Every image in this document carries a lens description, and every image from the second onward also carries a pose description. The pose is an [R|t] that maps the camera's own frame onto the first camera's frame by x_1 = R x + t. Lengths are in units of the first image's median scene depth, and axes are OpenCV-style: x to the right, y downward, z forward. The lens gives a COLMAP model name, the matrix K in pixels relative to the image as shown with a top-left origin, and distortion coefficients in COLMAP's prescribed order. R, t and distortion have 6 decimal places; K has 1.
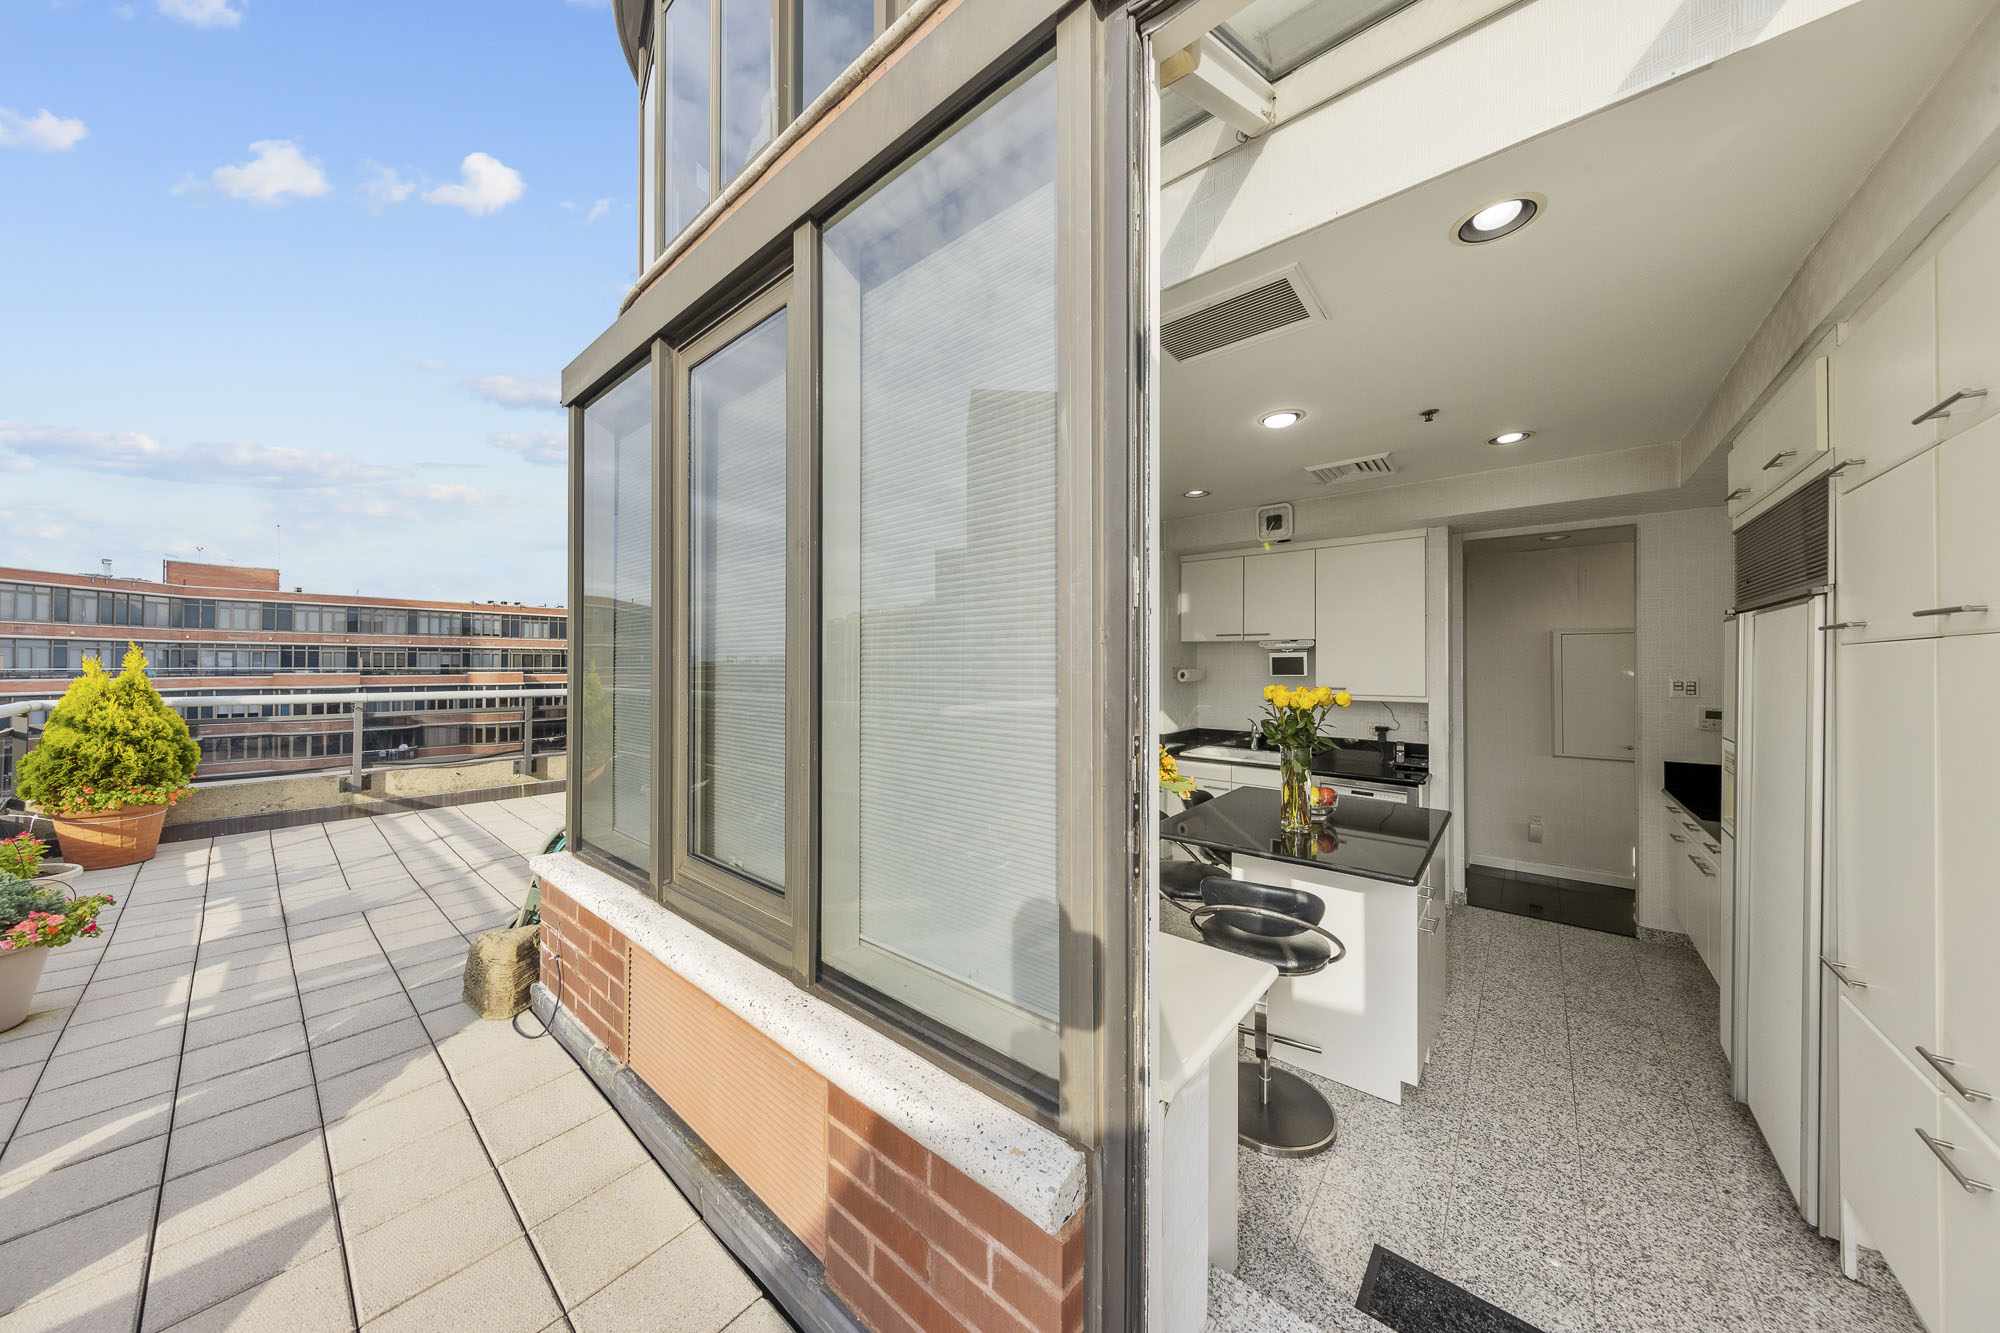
lens RADIAL K [[634.9, 0, 994.0], [0, 634.9, 661.7], [0, 0, 1]] dist [0.006292, -0.002779]
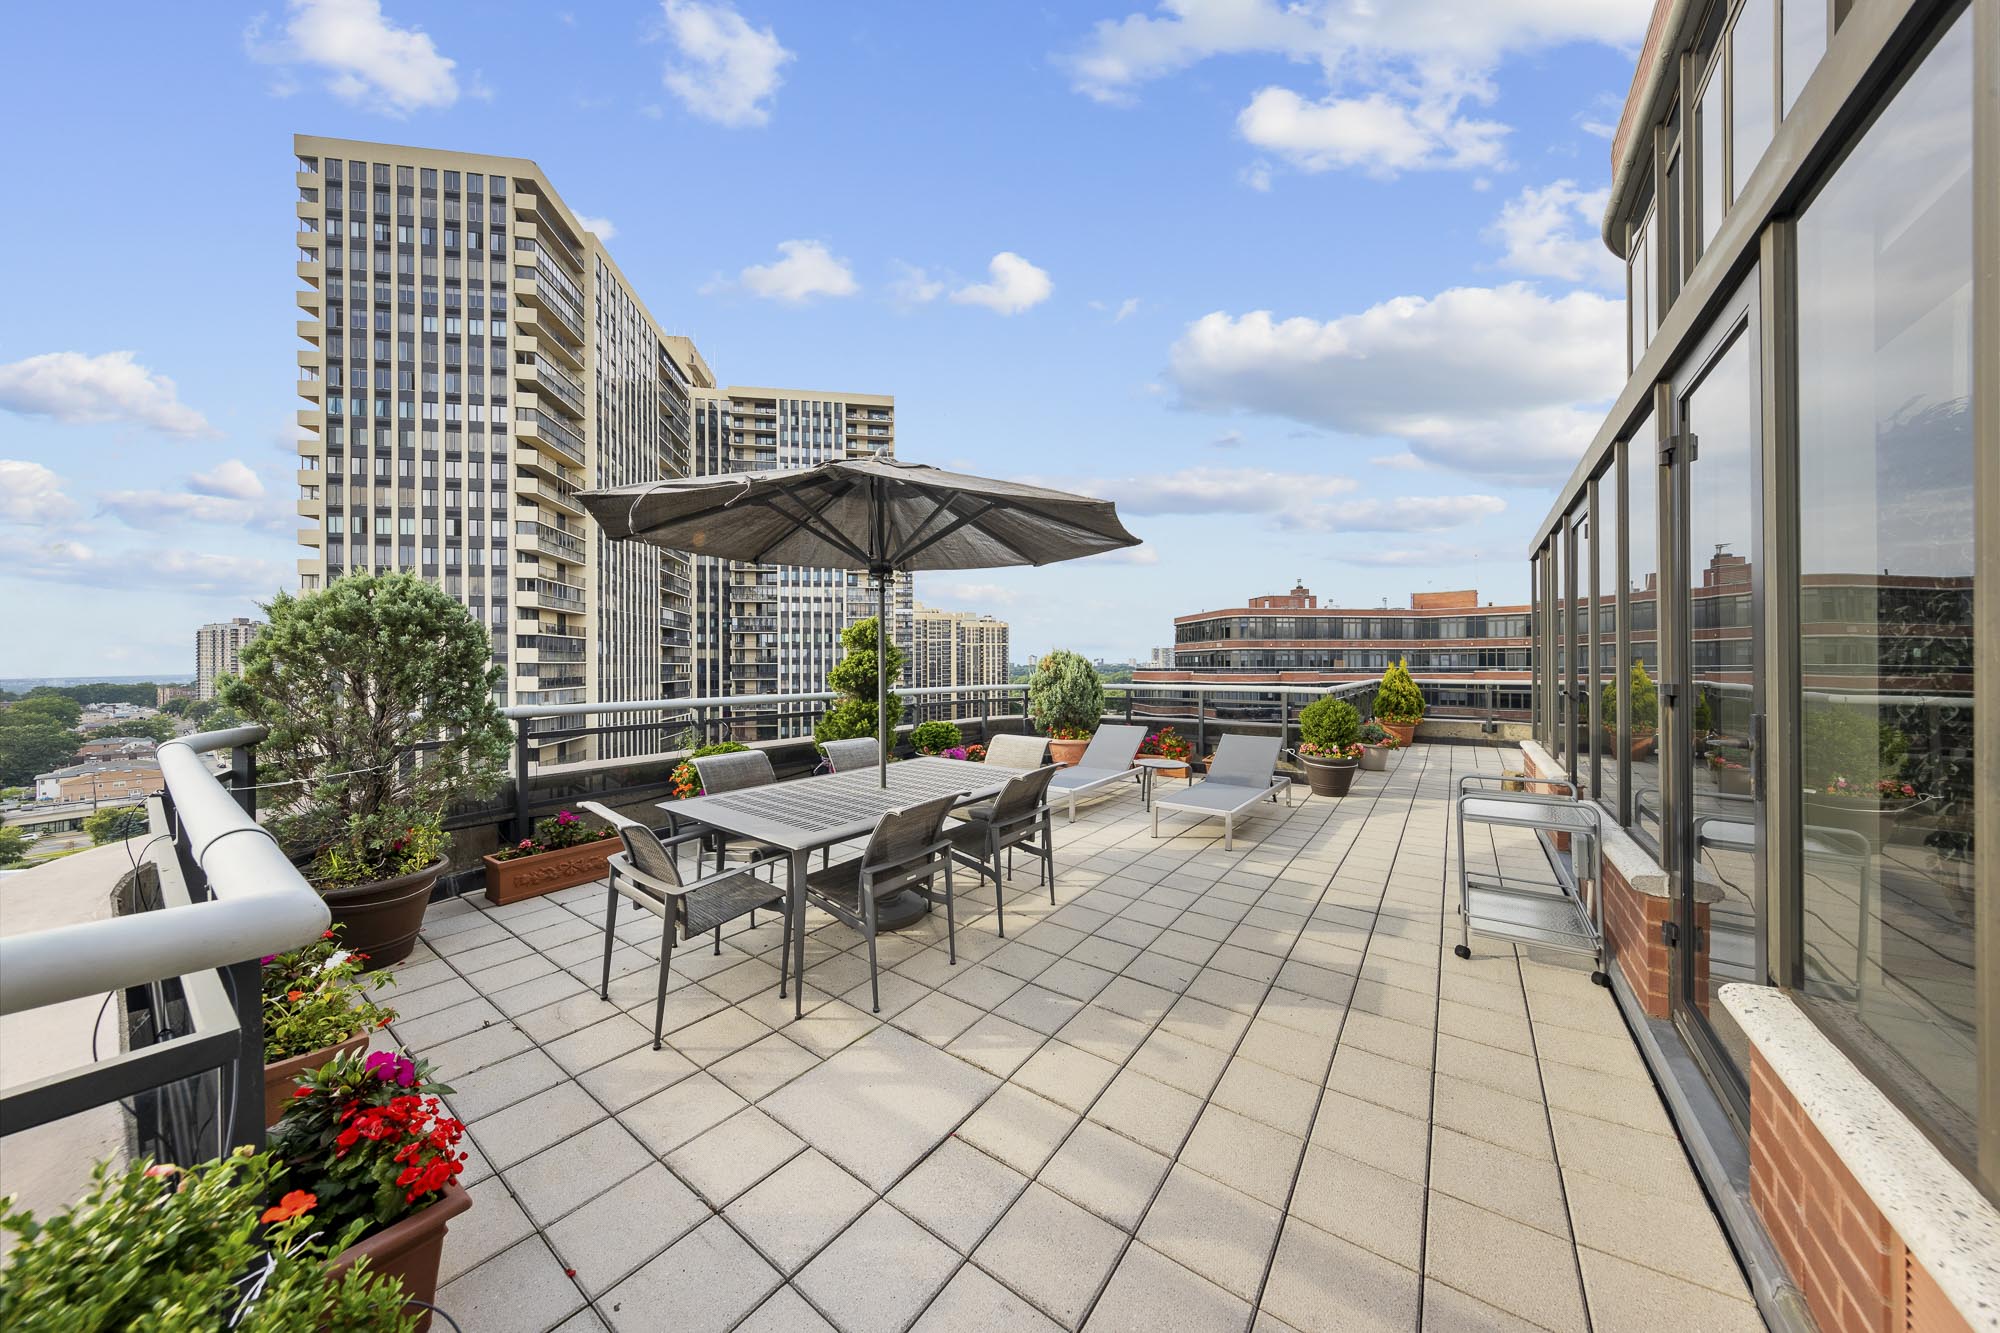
lens RADIAL K [[634.9, 0, 994.0], [0, 634.9, 661.7], [0, 0, 1]] dist [0.006292, -0.002779]
pose [[0.072411, -0.008175, -0.997341, 0.118299], [0.010382, 0.999918, -0.007442, -0.000930], [0.997321, -0.009816, 0.072490, -0.090791]]
